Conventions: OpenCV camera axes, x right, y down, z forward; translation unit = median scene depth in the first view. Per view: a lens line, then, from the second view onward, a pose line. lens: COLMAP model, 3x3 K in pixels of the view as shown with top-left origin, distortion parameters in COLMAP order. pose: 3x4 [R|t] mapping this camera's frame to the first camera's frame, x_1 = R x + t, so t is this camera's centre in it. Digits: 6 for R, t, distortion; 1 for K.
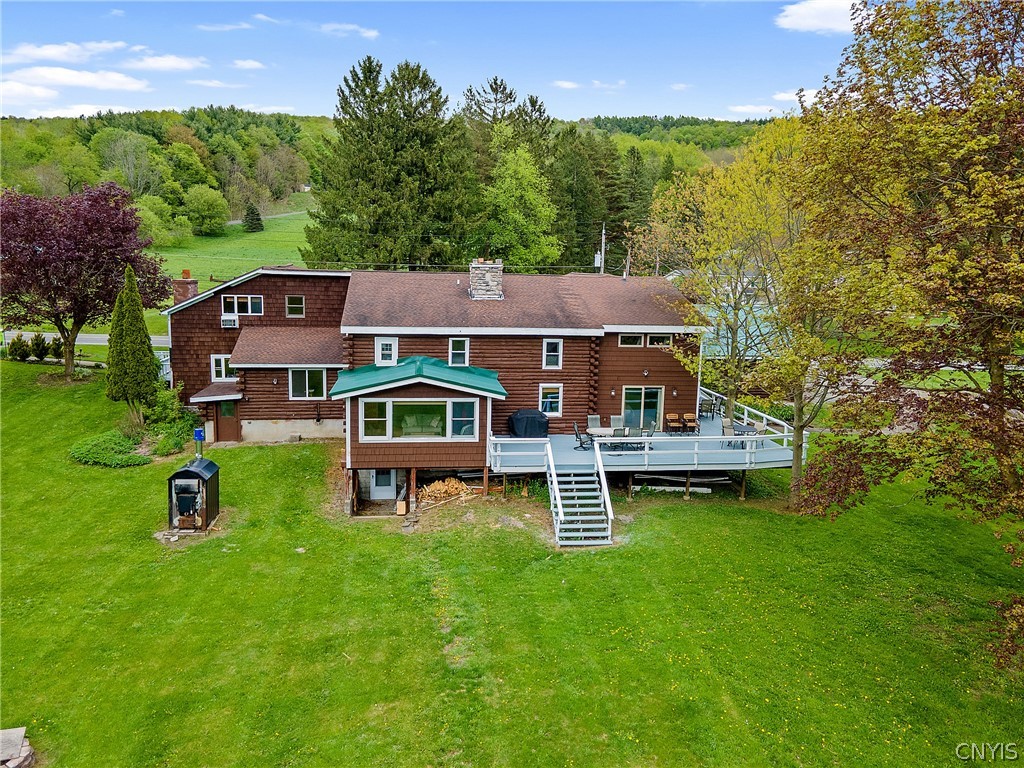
lens RADIAL K [[733.7, 0, 512.0], [0, 733.7, 384.0], [0, 0, 1]] dist [0.042335, -0.000887]
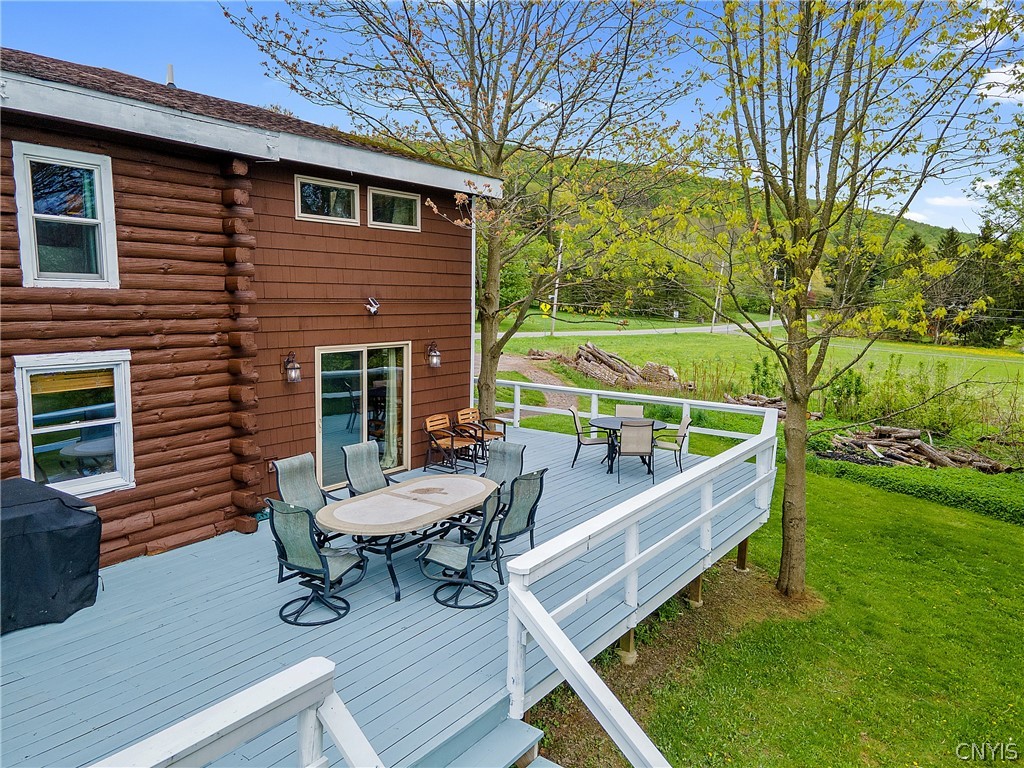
lens RADIAL K [[733.7, 0, 512.0], [0, 733.7, 384.0], [0, 0, 1]] dist [0.042335, -0.000887]
pose [[0.635129, -0.096716, 0.766327, -0.037716], [0.085396, 0.994840, 0.054780, 0.007959], [-0.767671, 0.030649, 0.640111, 0.743039]]
